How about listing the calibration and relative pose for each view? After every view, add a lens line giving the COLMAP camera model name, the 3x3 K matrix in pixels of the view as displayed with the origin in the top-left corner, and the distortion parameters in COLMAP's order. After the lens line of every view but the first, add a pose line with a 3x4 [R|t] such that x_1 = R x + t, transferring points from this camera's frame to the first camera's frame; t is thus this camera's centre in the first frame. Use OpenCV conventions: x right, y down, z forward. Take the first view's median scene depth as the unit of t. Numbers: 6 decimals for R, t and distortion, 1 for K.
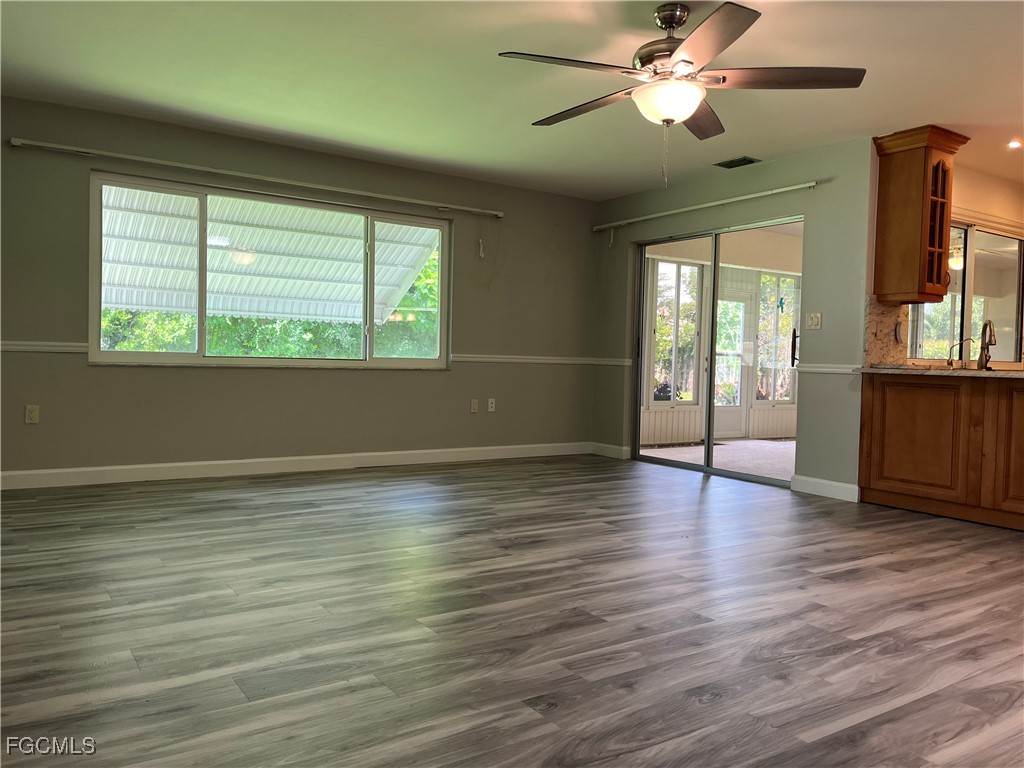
lens RADIAL K [[783.4, 0, 518.8], [0, 783.4, 380.9], [0, 0, 1]] dist [0.054579, -0.057298]
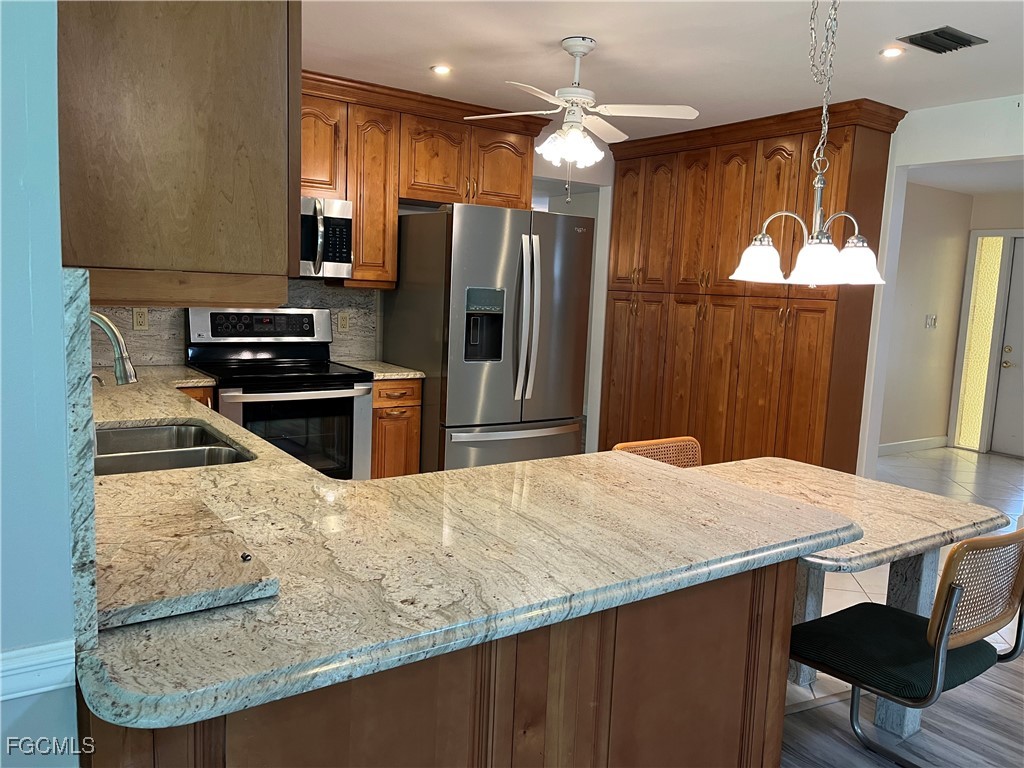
lens RADIAL K [[783.4, 0, 511.5], [0, 783.4, 383.7], [0, 0, 1]] dist [0.054579, -0.057298]
pose [[-0.010618, -0.152464, 0.988252, 0.443401], [-0.011649, 0.988259, 0.152340, -0.195850], [-0.999876, -0.009894, -0.012269, 1.569335]]
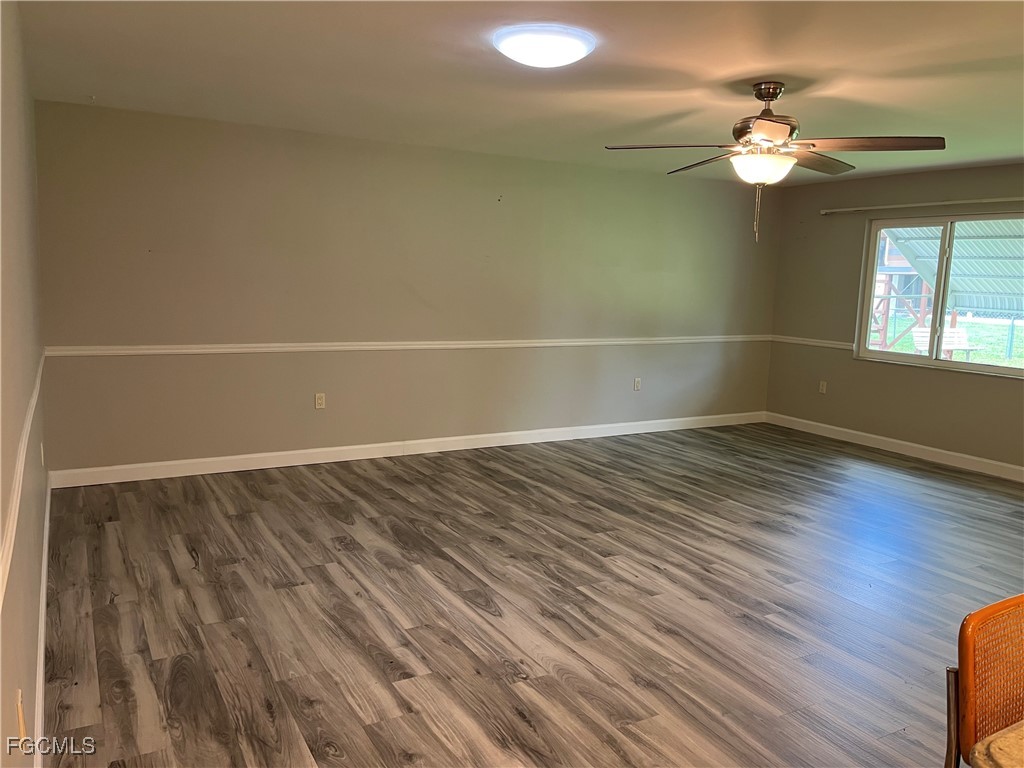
lens RADIAL K [[783.4, 0, 512.7], [0, 783.4, 385.4], [0, 0, 1]] dist [0.054579, -0.057298]
pose [[-0.081645, 0.108139, -0.990778, 1.573421], [-0.067963, 0.991178, 0.113783, -0.160241], [0.994342, 0.076626, -0.073575, 0.850223]]
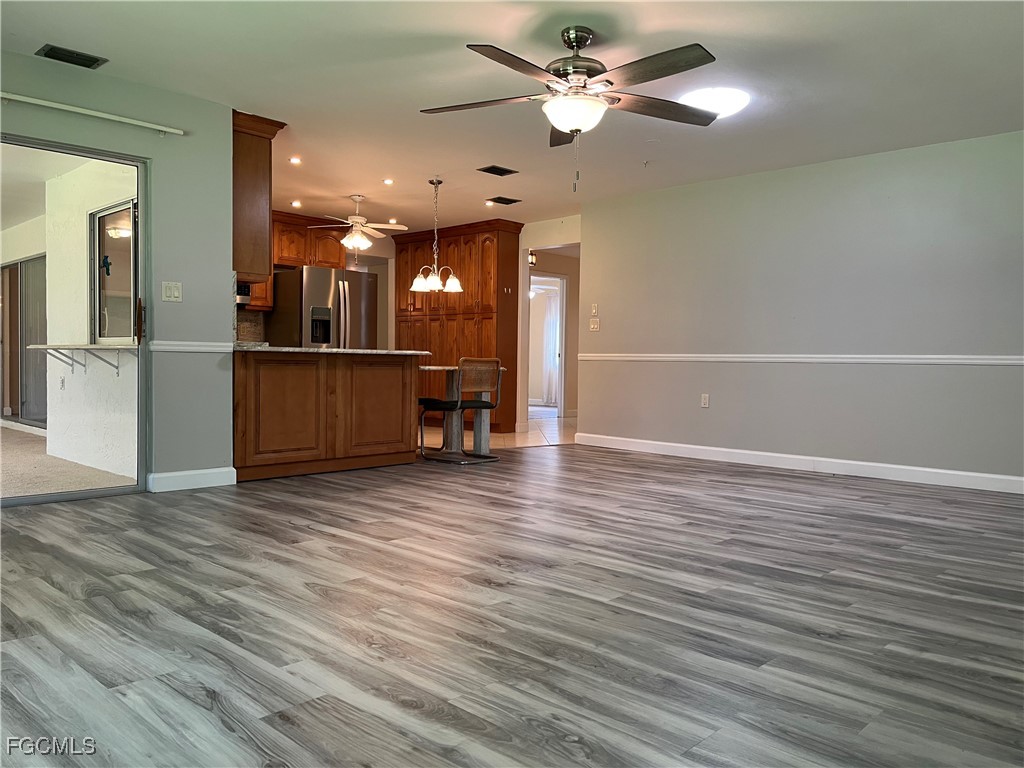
lens RADIAL K [[783.4, 0, 517.2], [0, 783.4, 382.3], [0, 0, 1]] dist [0.054579, -0.057298]
pose [[-0.209044, -0.055505, 0.976330, -1.030752], [0.011096, 0.998189, 0.059123, -0.044560], [-0.977843, 0.023192, -0.208049, 1.505967]]
